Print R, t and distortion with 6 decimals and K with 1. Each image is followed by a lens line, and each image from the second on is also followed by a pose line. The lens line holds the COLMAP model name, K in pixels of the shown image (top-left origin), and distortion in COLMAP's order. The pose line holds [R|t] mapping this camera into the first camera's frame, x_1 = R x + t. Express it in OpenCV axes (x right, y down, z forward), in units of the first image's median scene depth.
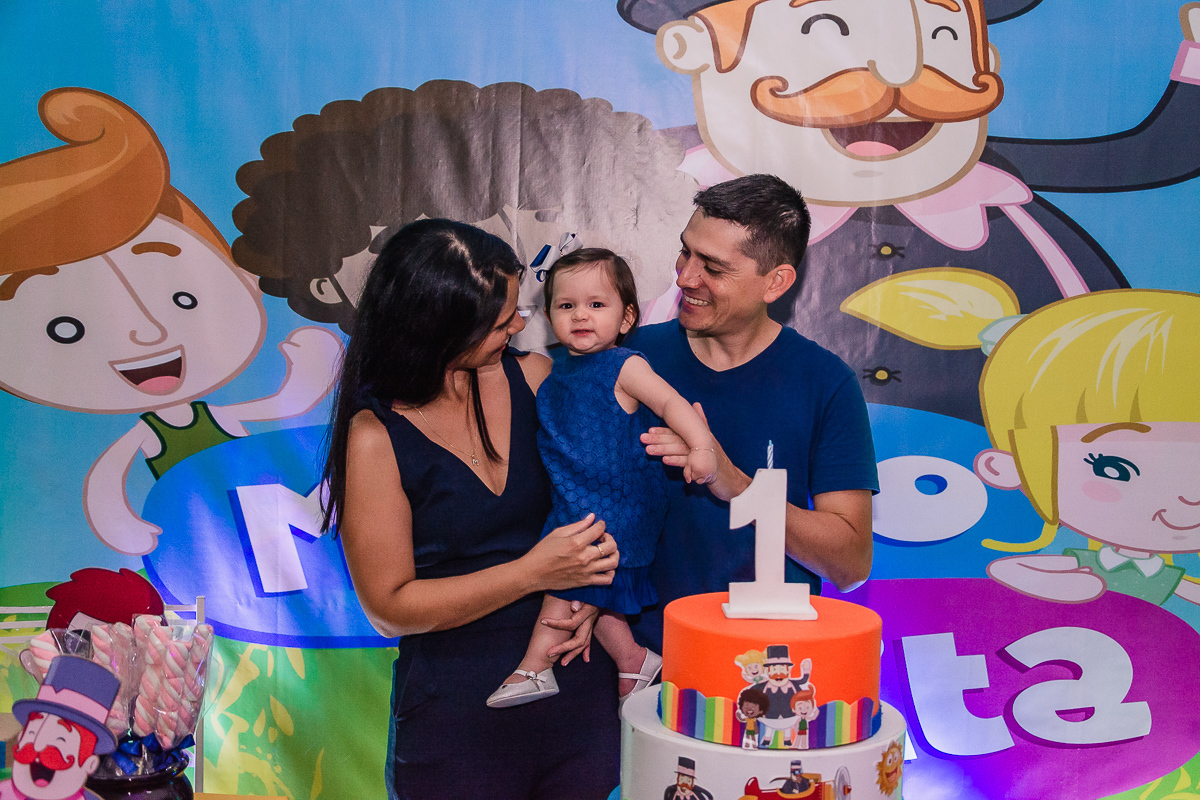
lens RADIAL K [[1397.7, 0, 602.0], [0, 1397.7, 412.2], [0, 0, 1]] dist [-0.024559, 0.000760]
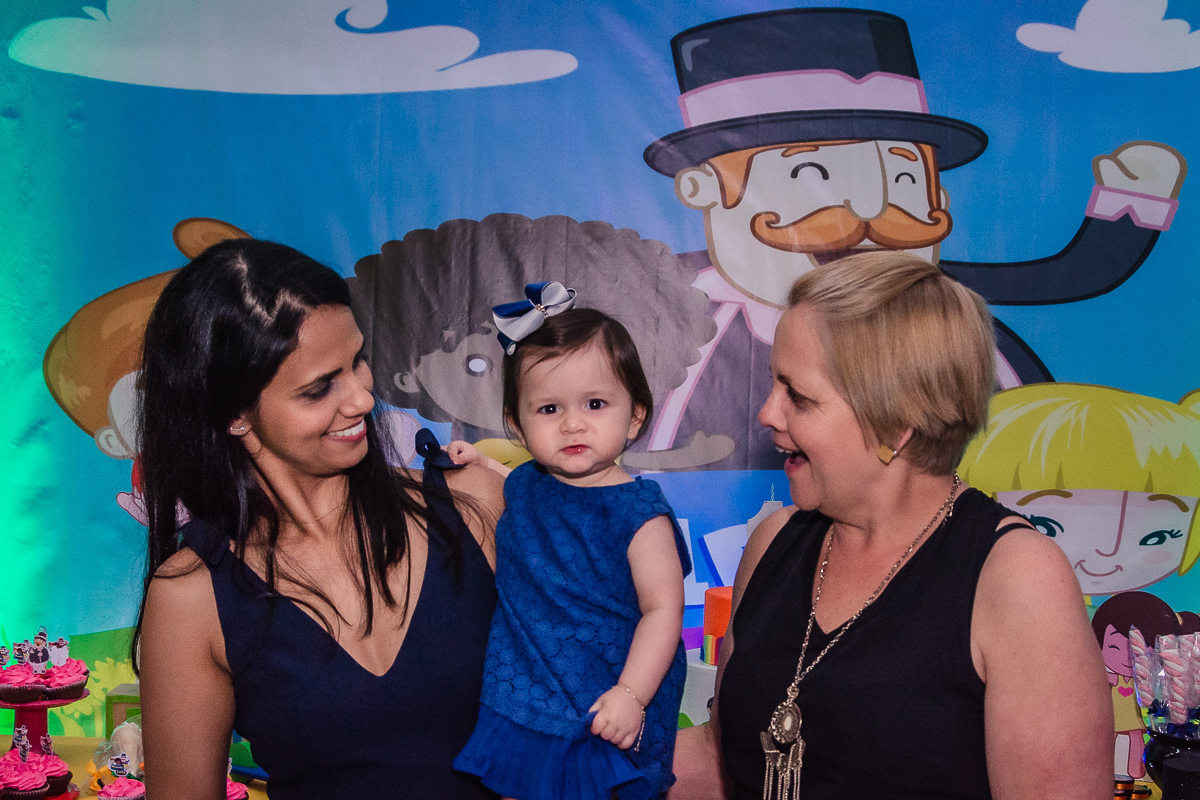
lens RADIAL K [[1684.8, 0, 573.3], [0, 1684.8, 479.8], [0, 0, 1]] dist [-0.034526, 0.072221]
pose [[0.999906, 0.000801, 0.013704, -0.072093], [-0.000495, 0.999750, -0.022334, 0.032458], [-0.013719, 0.022325, 0.999657, -0.495883]]
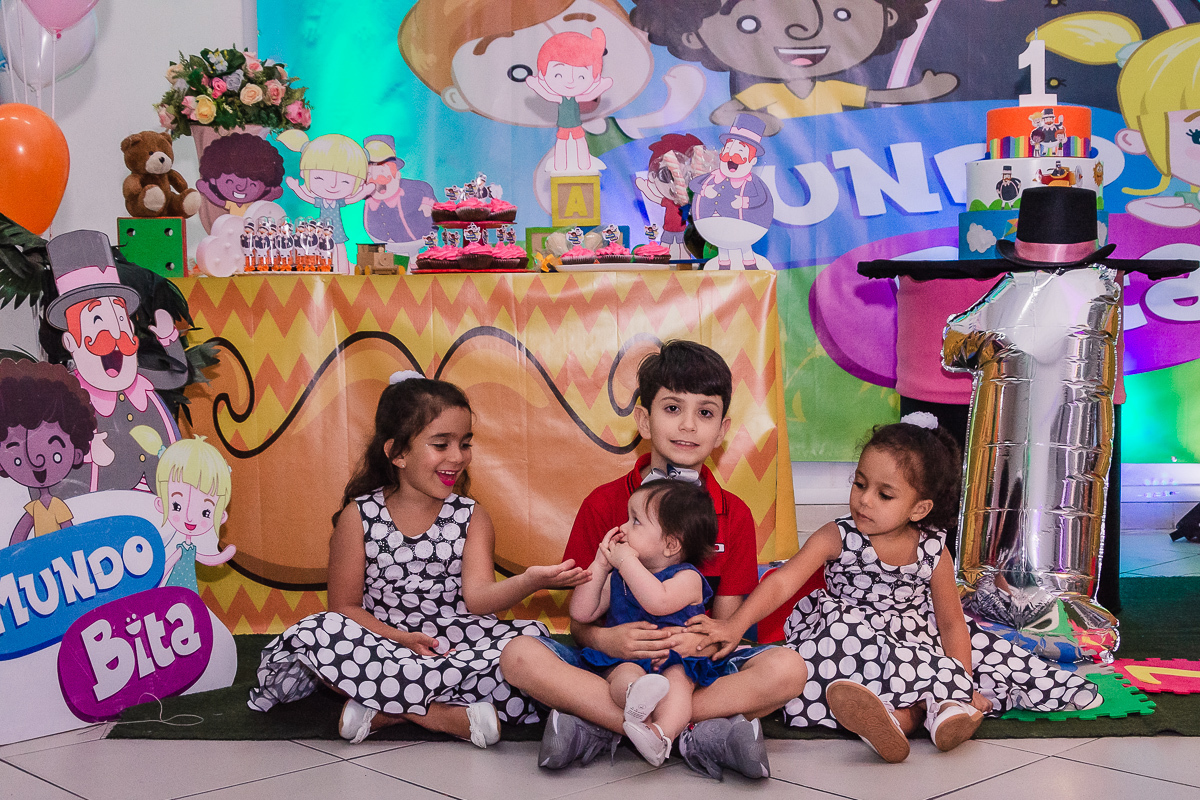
lens RADIAL K [[1672.6, 0, 645.4], [0, 1672.6, 434.1], [0, 0, 1]] dist [-0.028904, 0.065453]
pose [[0.999239, -0.036098, 0.014763, -0.296781], [0.035891, 0.999257, 0.014054, 0.322945], [-0.015259, -0.013514, 0.999792, -0.857349]]
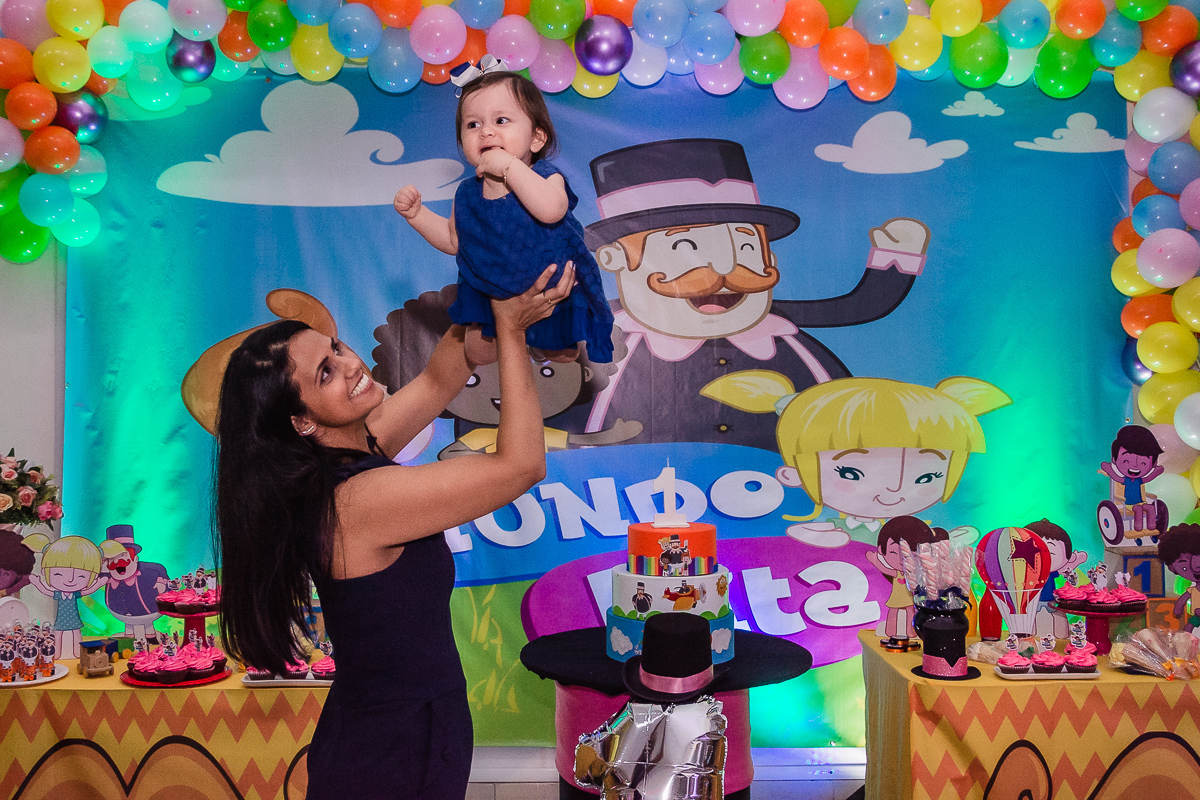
lens RADIAL K [[1272.6, 0, 526.9], [0, 1272.6, 325.8], [0, 0, 1]] dist [-0.047404, 0.033688]
pose [[0.999241, -0.033091, 0.020546, -0.093487], [0.035208, 0.992962, -0.113080, 0.020604], [-0.016659, 0.113717, 0.993373, -0.703483]]
